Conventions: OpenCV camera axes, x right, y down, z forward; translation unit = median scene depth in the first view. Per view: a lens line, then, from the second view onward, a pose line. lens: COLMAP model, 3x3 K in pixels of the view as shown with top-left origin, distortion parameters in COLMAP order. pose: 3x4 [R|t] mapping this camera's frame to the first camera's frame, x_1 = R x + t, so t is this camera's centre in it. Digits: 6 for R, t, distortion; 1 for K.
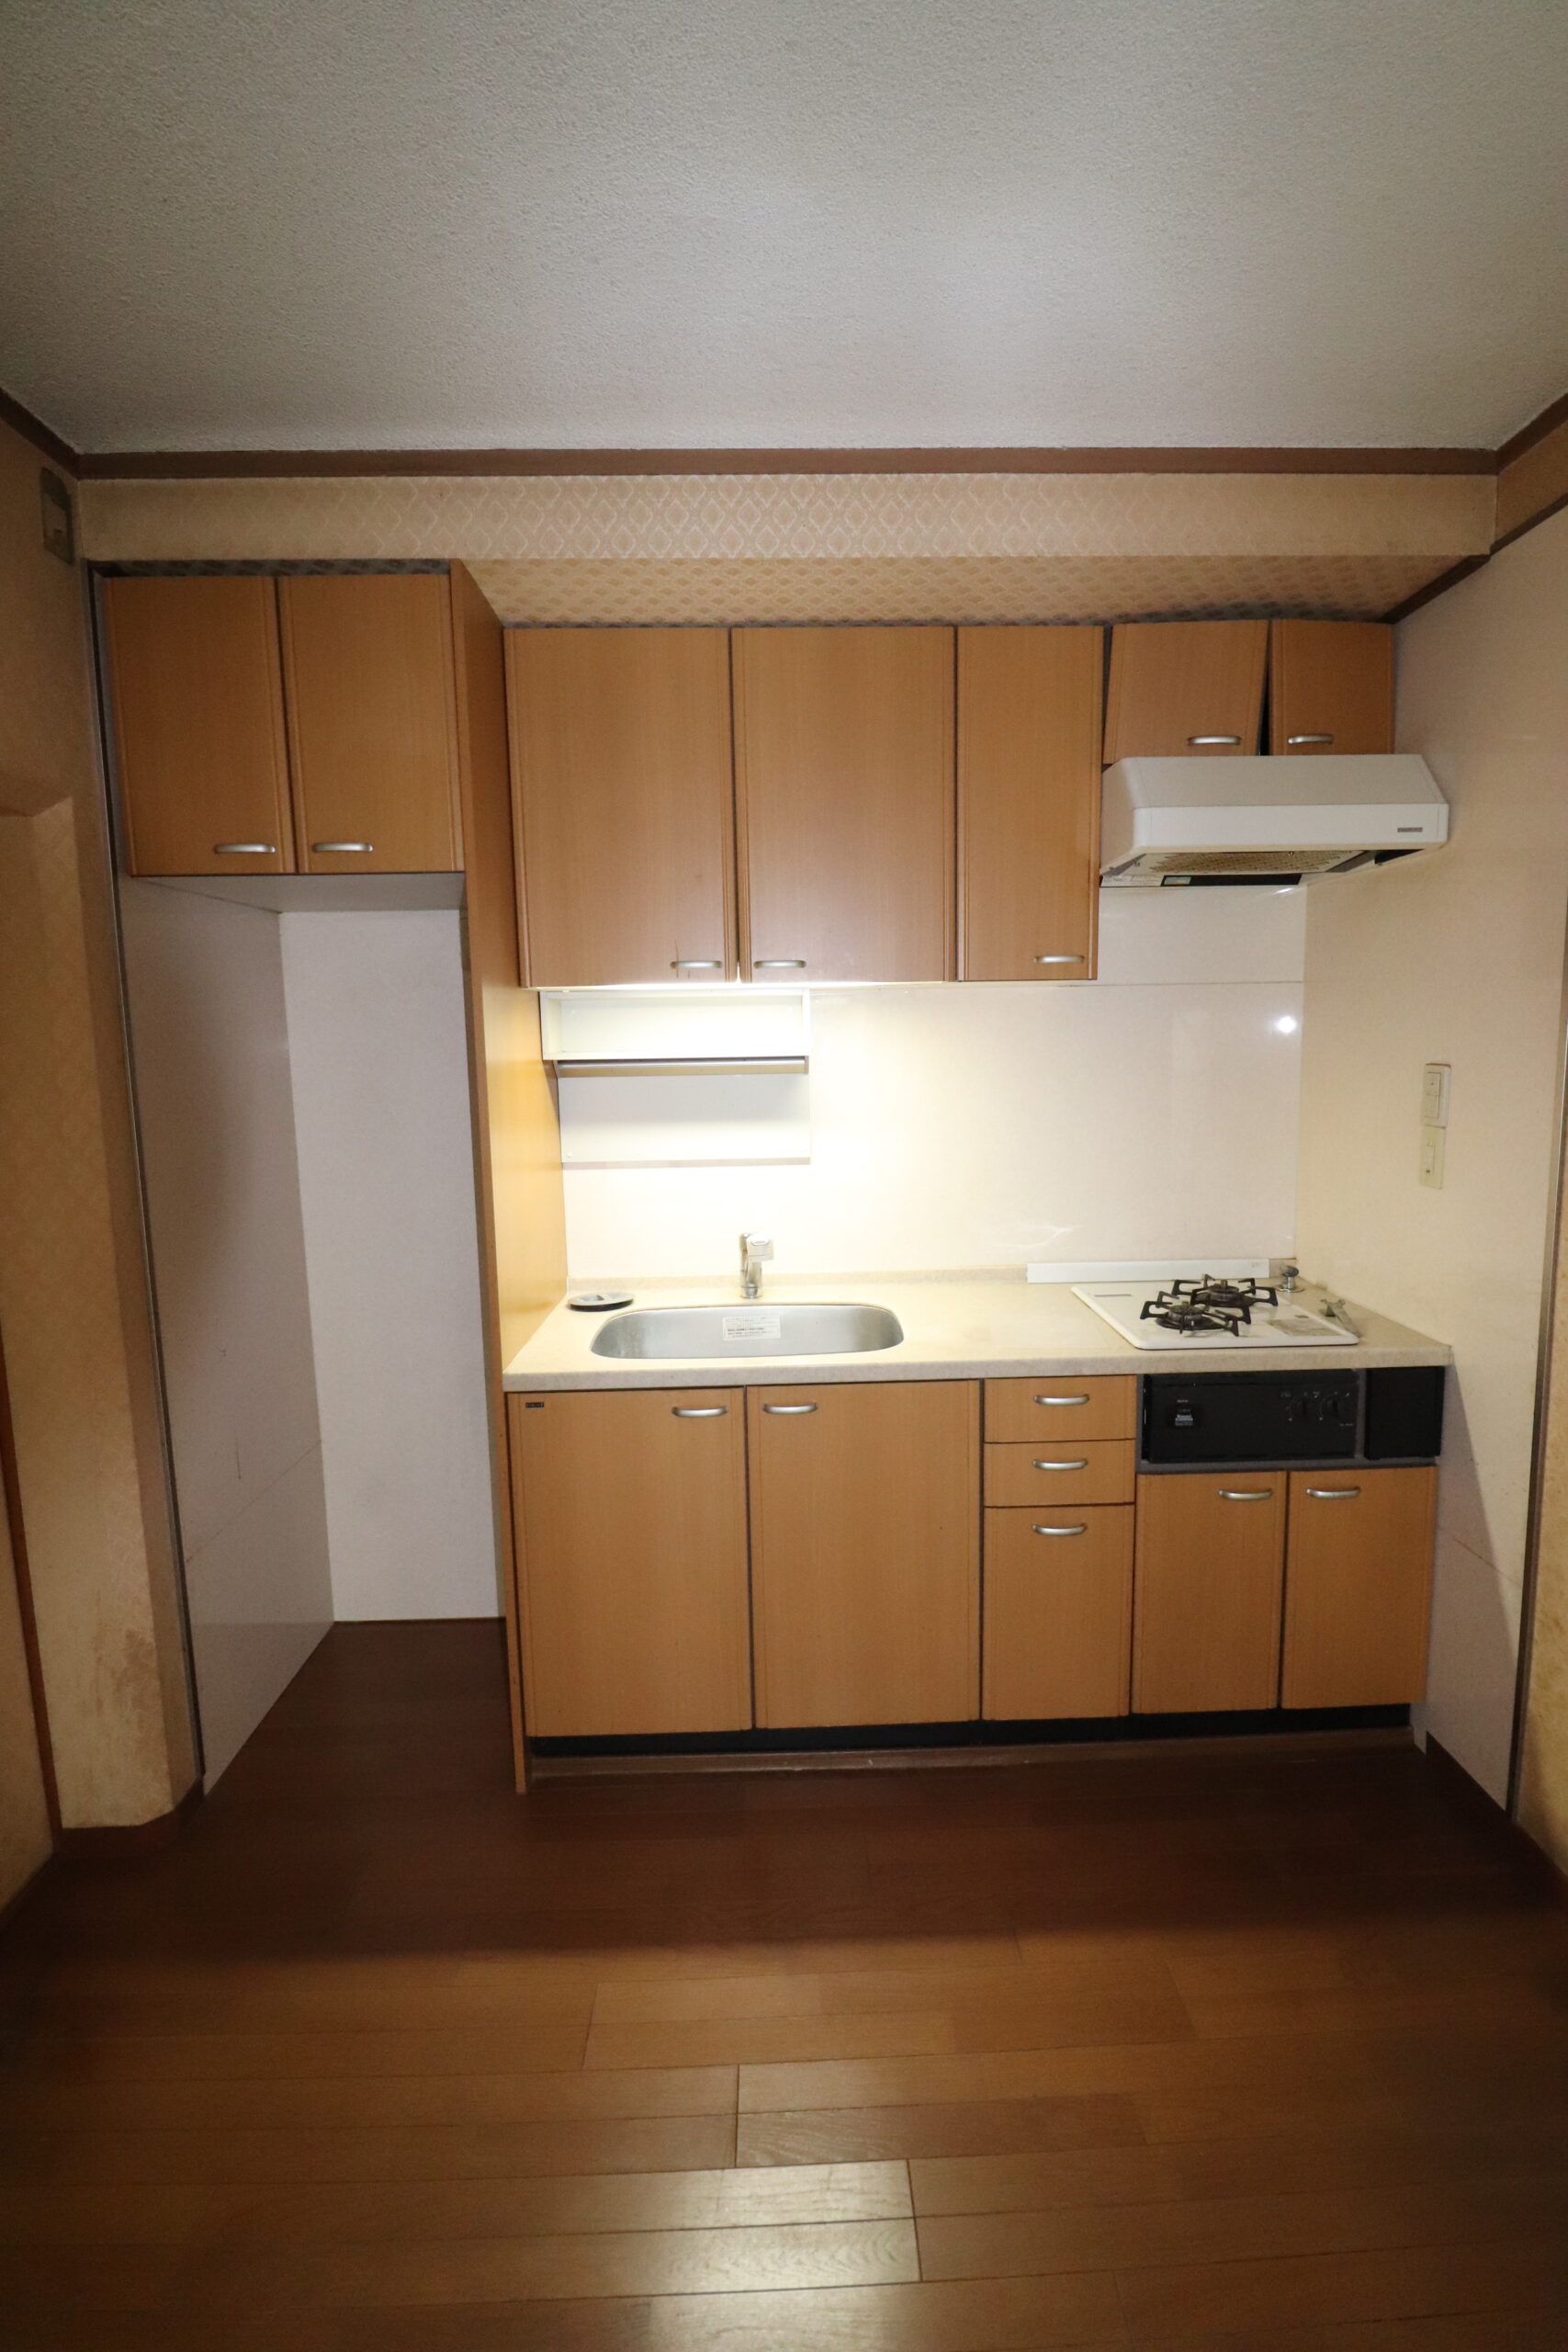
lens RADIAL K [[1131.4, 0, 795.3], [0, 1131.4, 1172.9], [0, 0, 1]] dist [-0.002441, -0.000757]
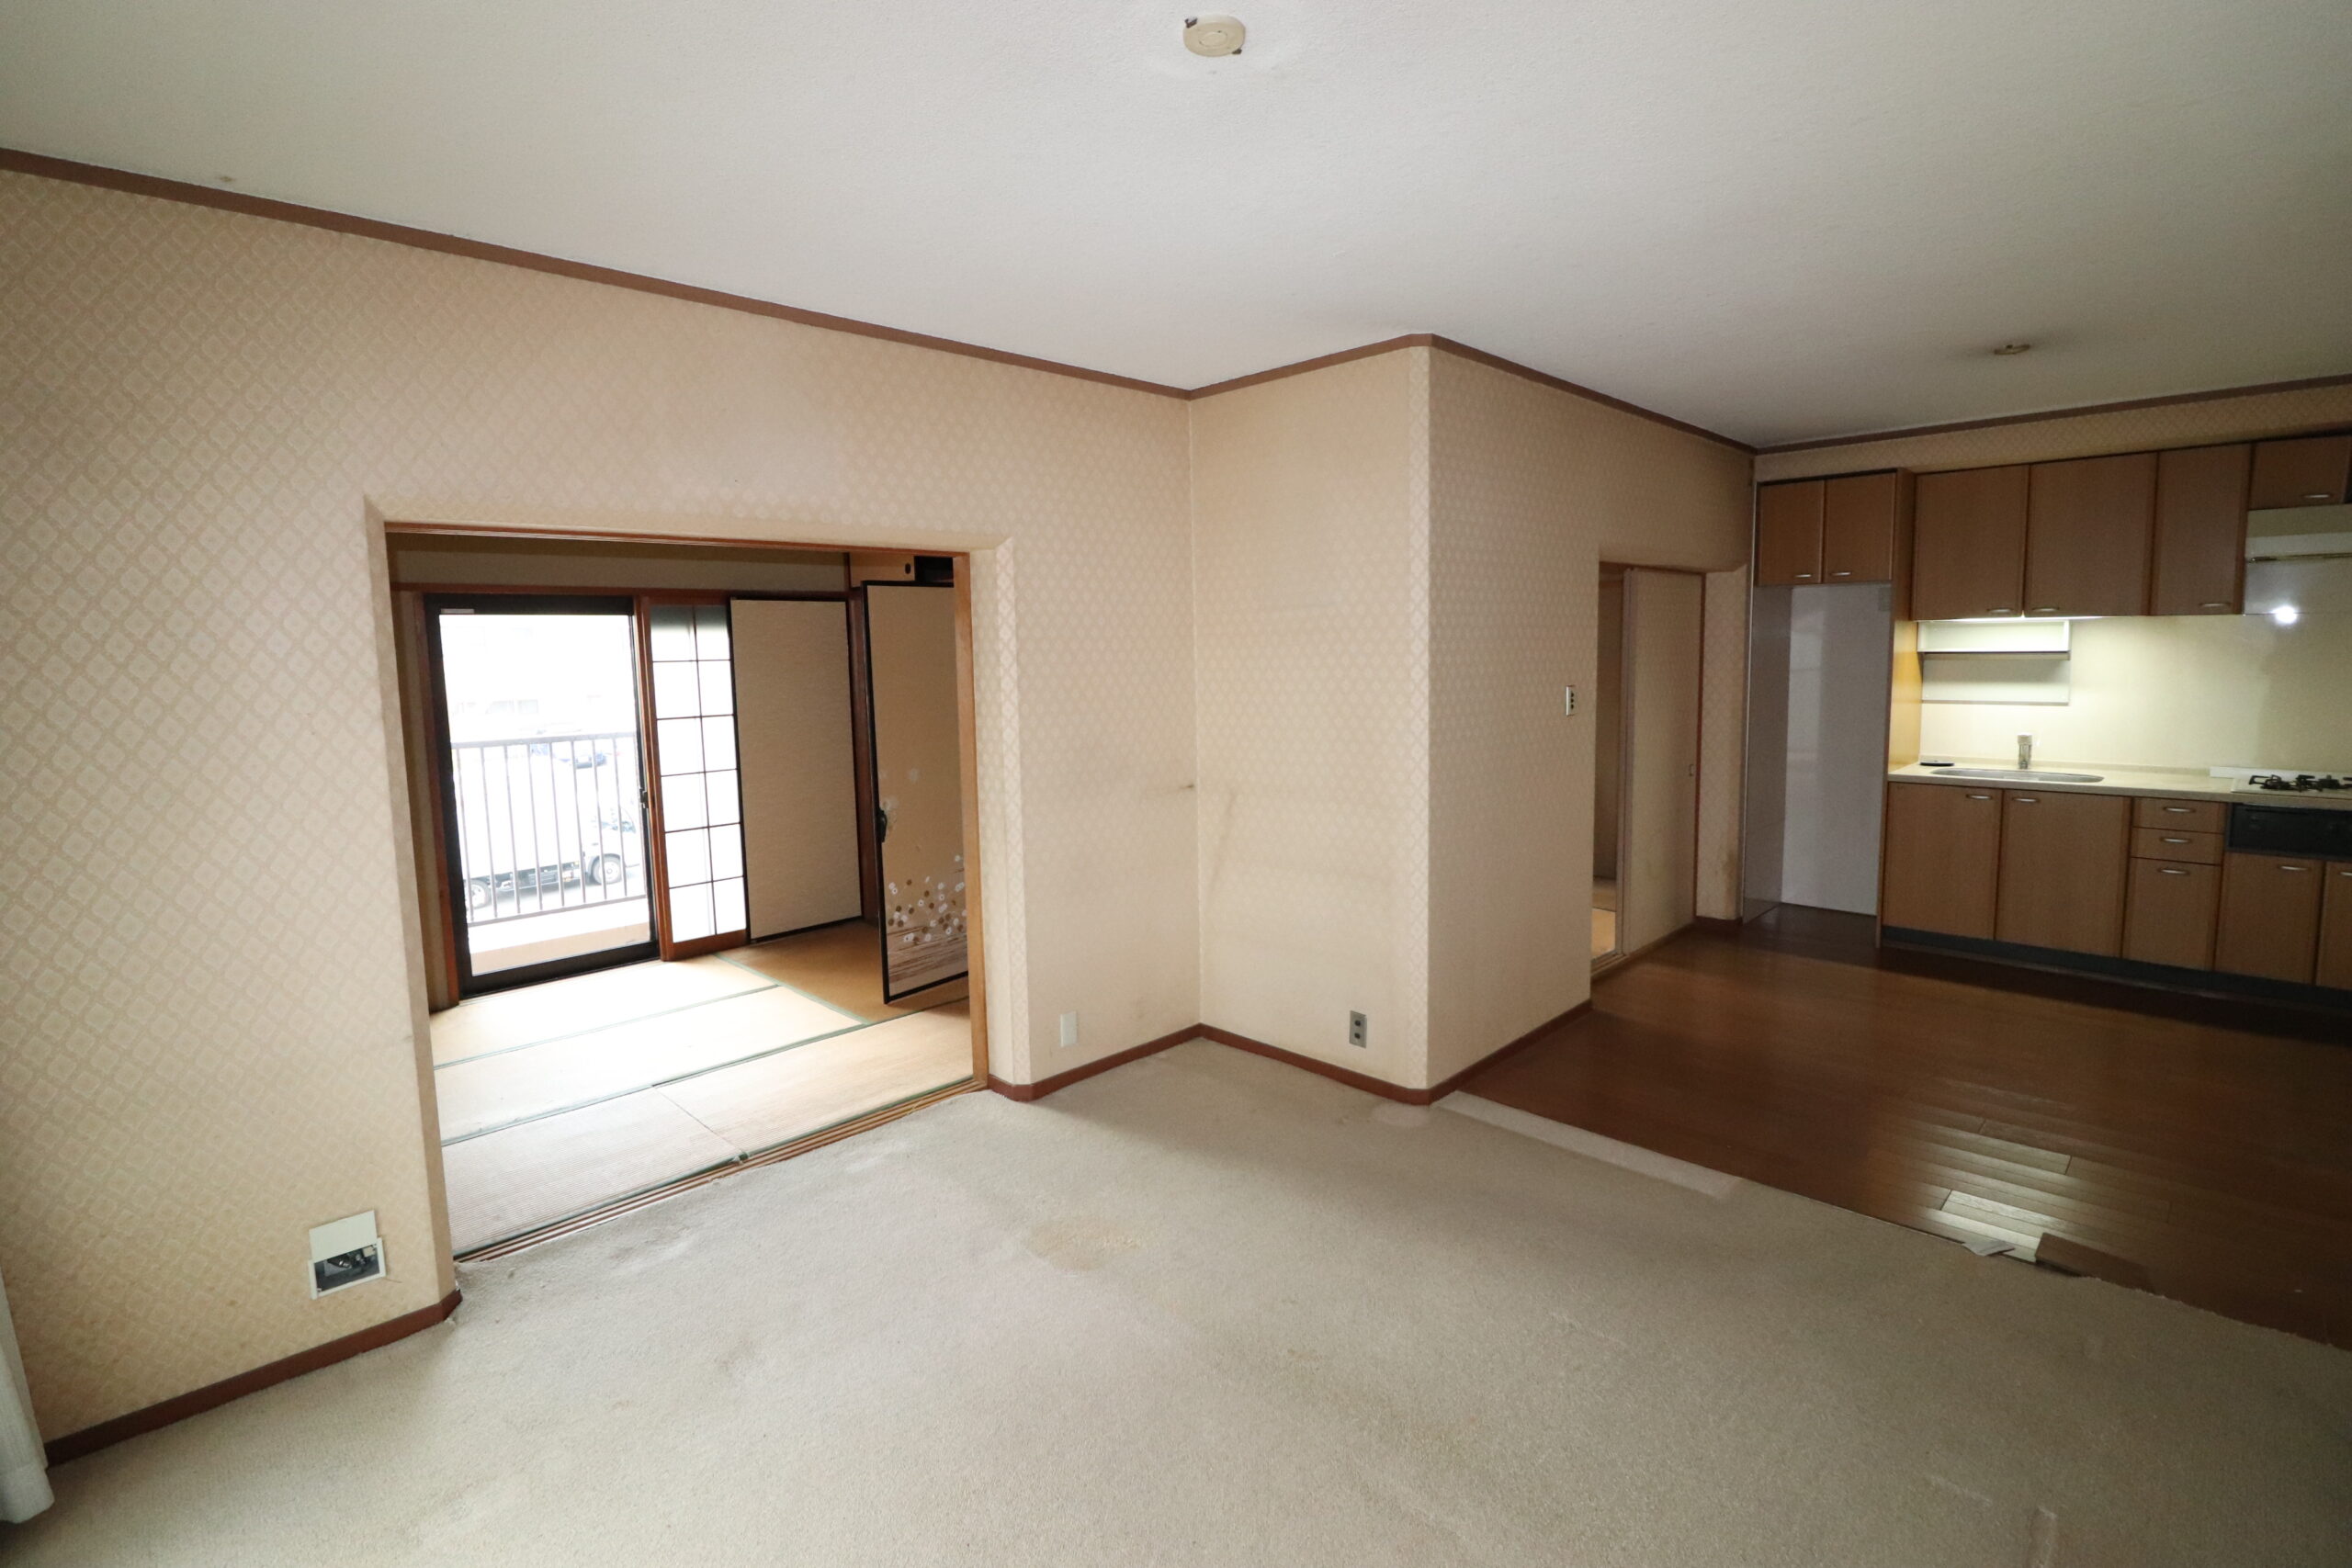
lens RADIAL K [[1131.4, 0, 1194.3], [0, 1131.4, 786.8], [0, 0, 1]] dist [-0.002441, -0.000757]
pose [[0.689980, 0.087706, -0.718495, 0.440986], [-0.096154, 0.994941, 0.029114, 0.249390], [0.717413, 0.048998, 0.694923, -1.665302]]
